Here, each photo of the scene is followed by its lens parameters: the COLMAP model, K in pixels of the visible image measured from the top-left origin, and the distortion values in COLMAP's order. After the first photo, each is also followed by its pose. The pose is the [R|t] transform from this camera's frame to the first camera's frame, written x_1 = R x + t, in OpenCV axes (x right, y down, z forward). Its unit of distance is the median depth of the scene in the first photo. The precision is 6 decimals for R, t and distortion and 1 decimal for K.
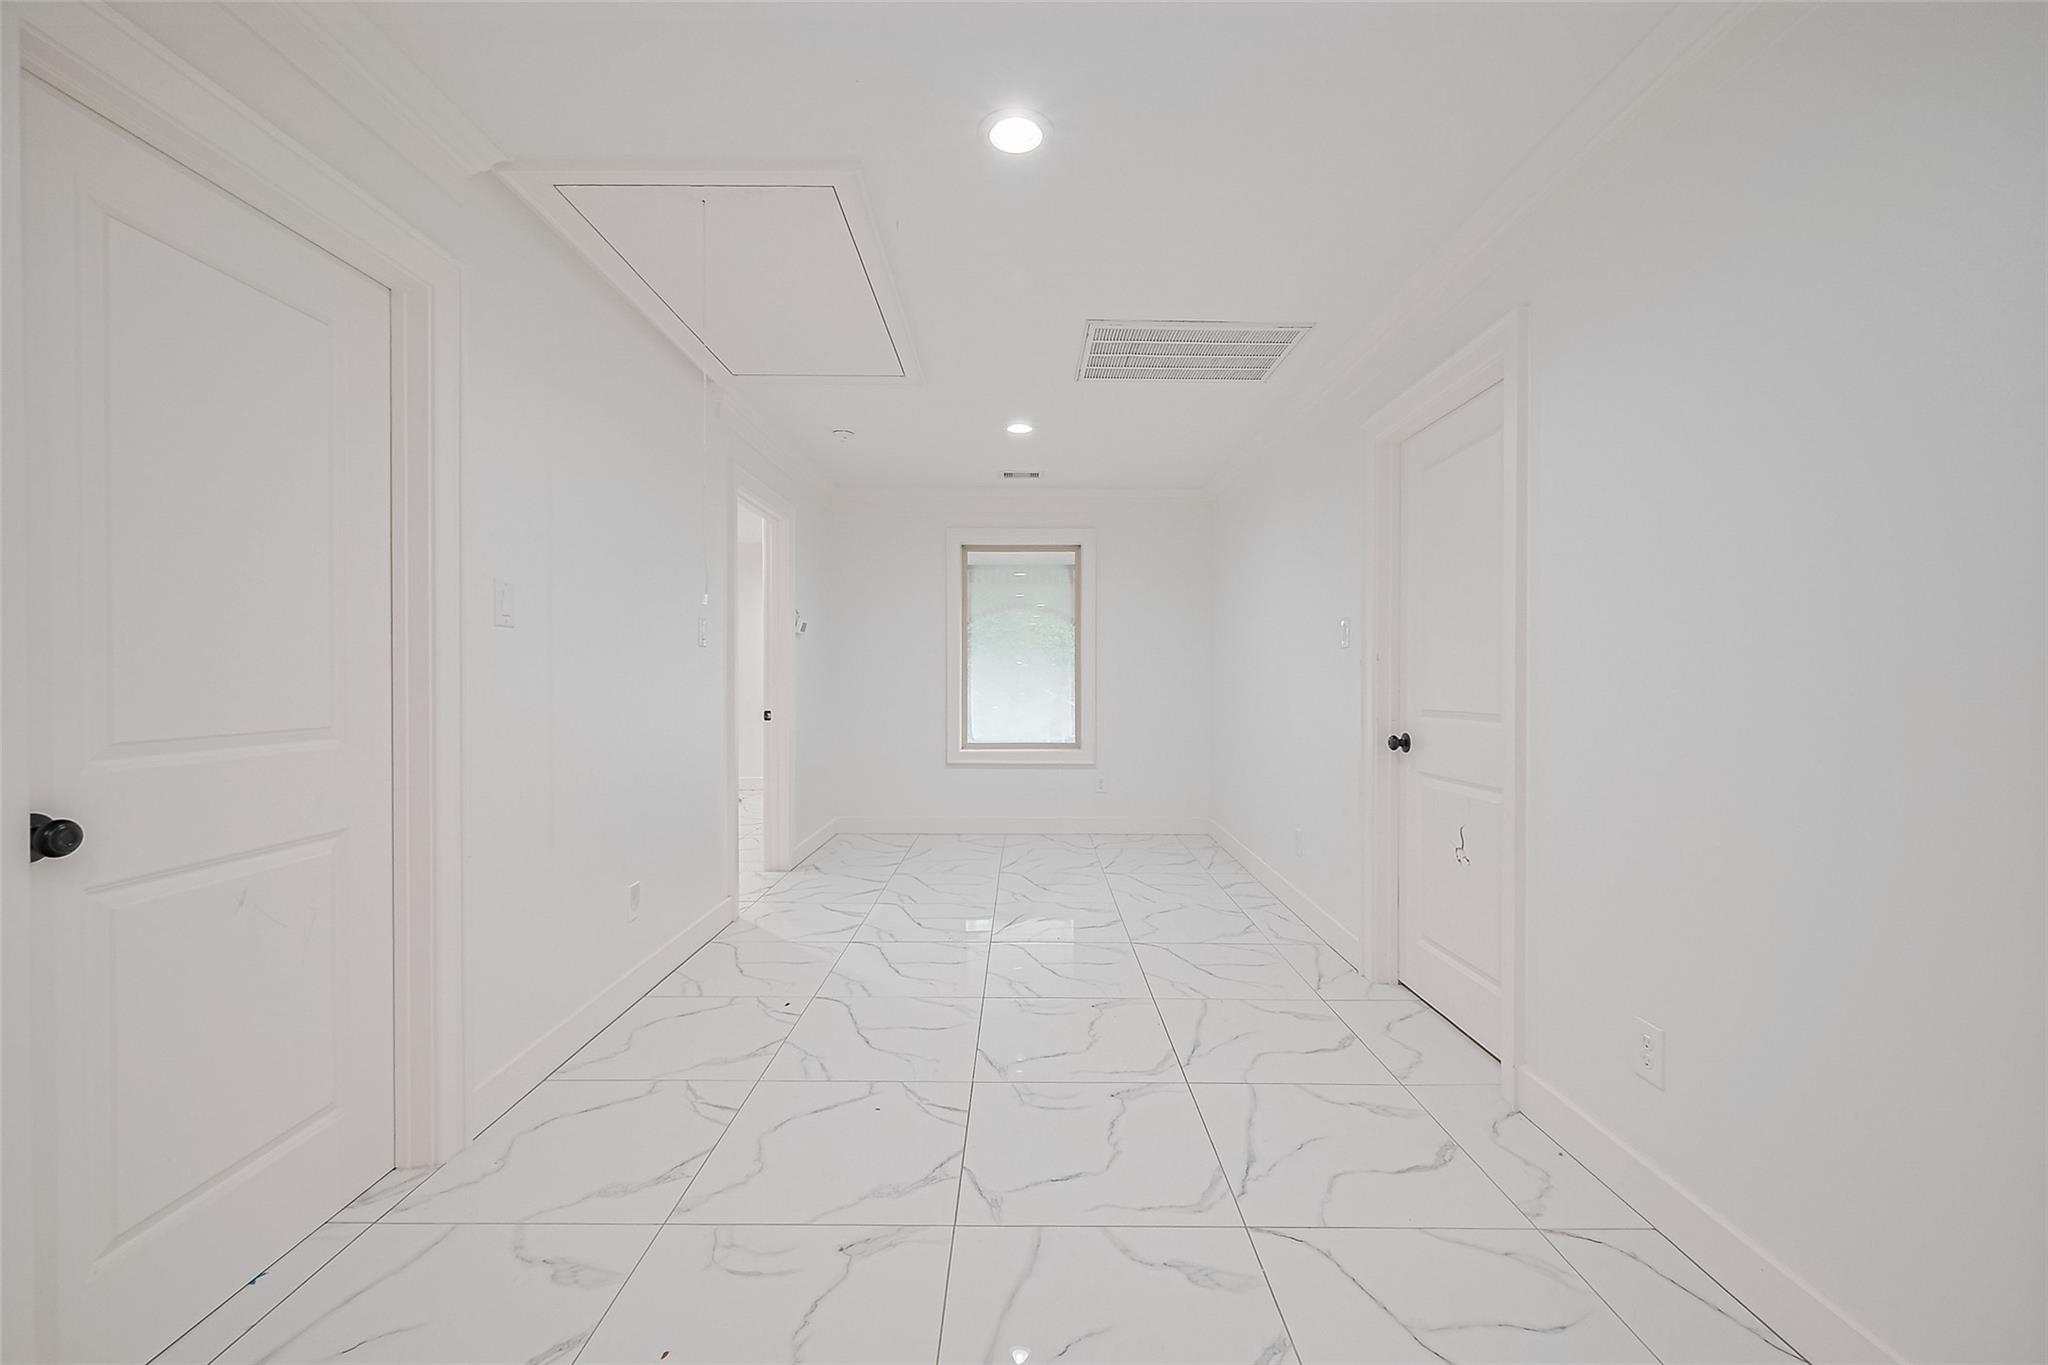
lens RADIAL K [[827.3, 0, 995.1], [0, 827.3, 685.0], [0, 0, 1]] dist [-0.003190, 0.000656]
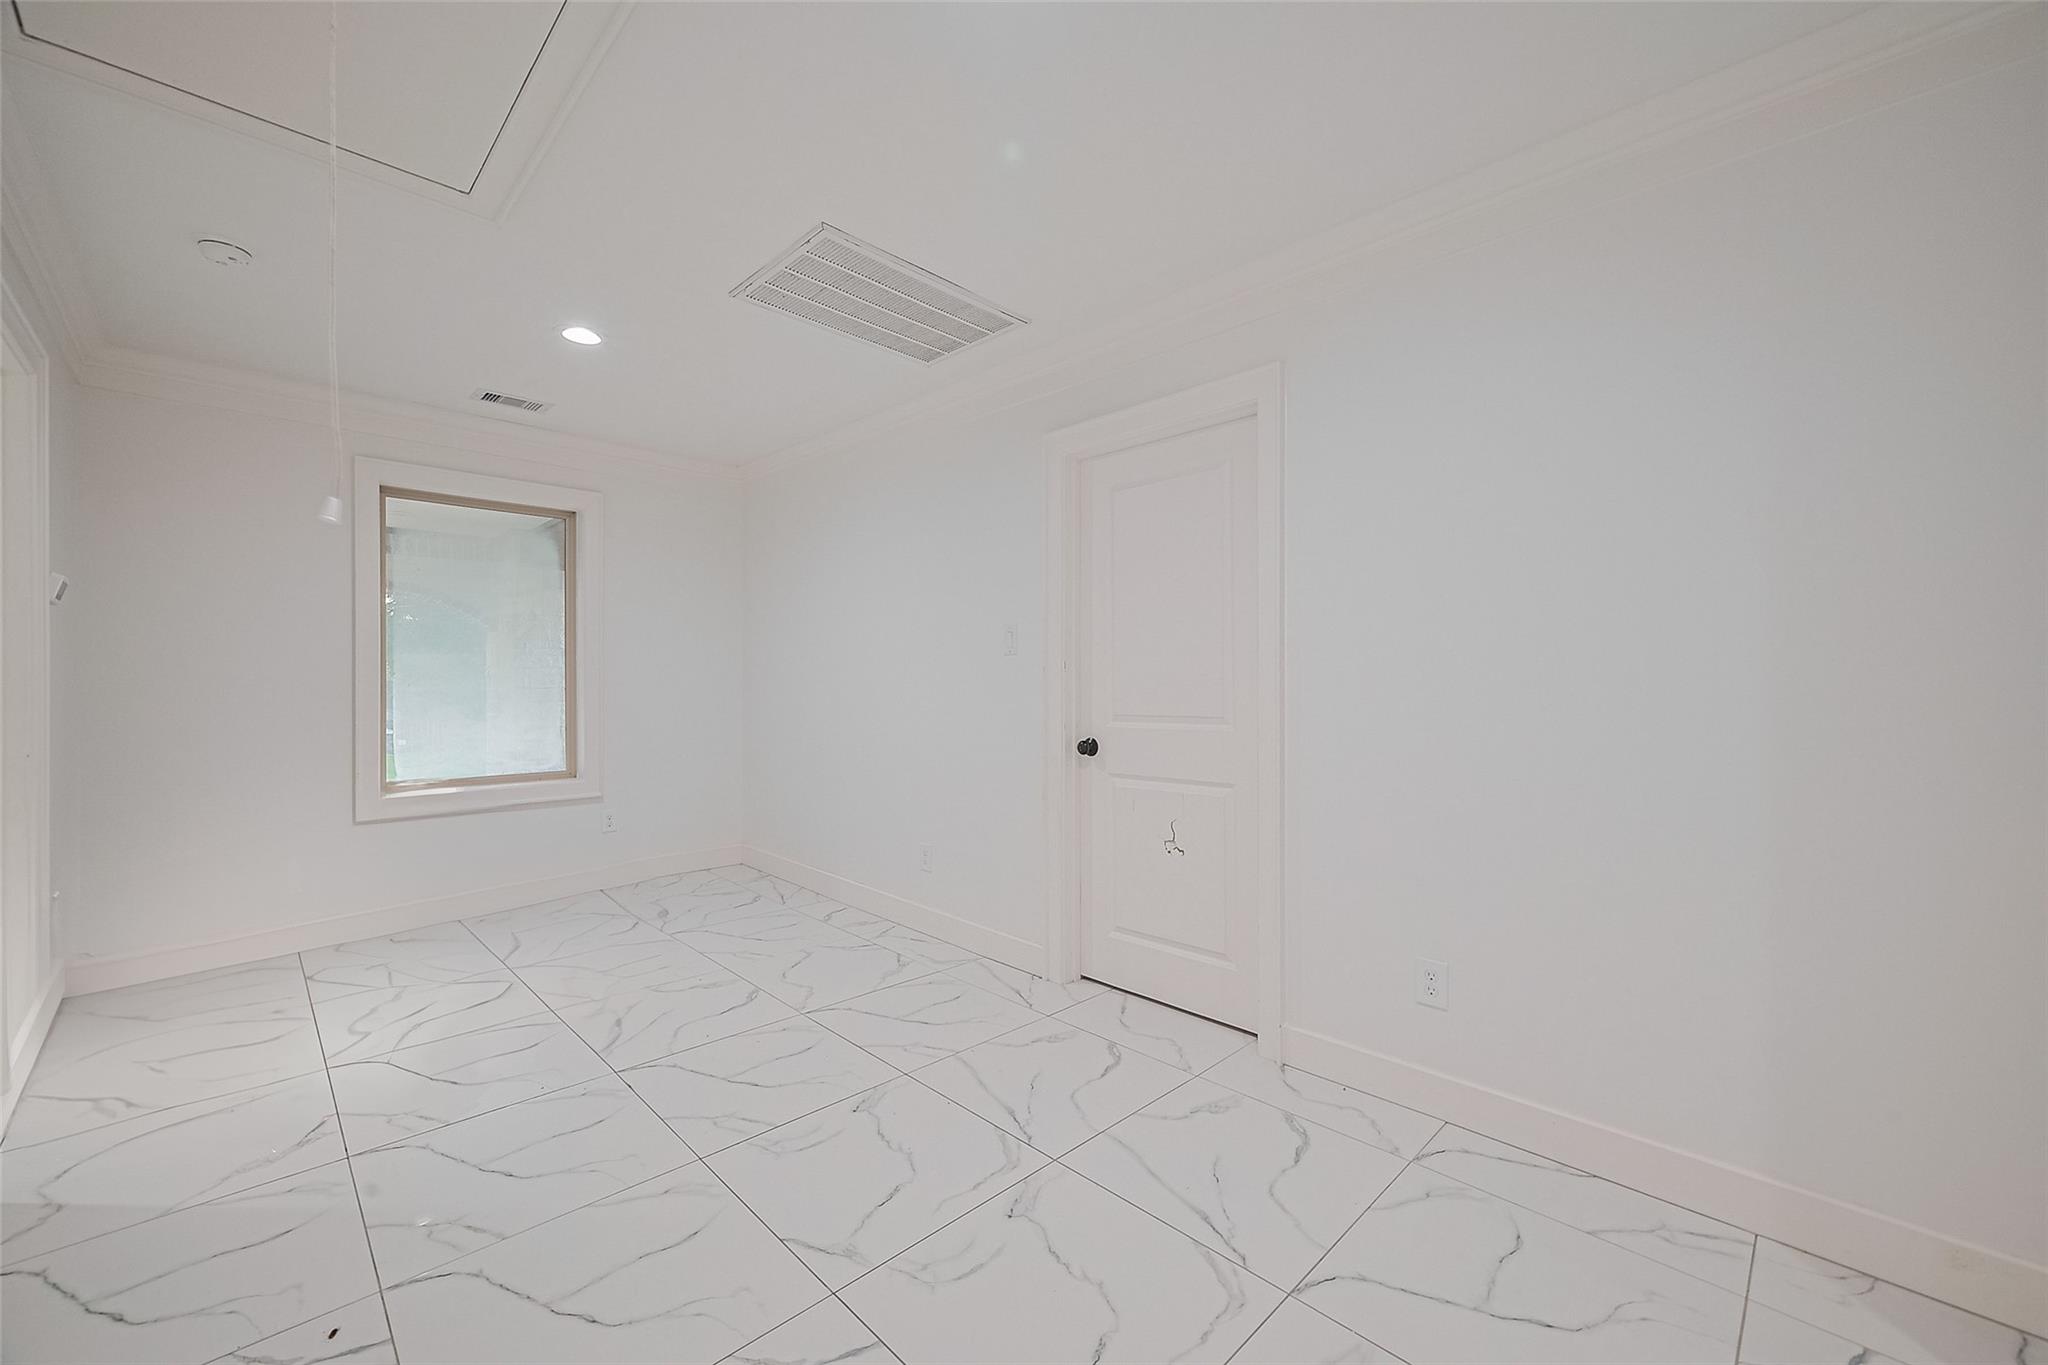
lens RADIAL K [[827.3, 0, 1024.3], [0, 827.3, 680.6], [0, 0, 1]] dist [-0.003190, 0.000656]
pose [[0.691518, 0.001034, 0.722359, -0.272831], [0.008430, 0.999919, -0.009502, -0.003385], [-0.722310, 0.012660, 0.691453, 0.288095]]
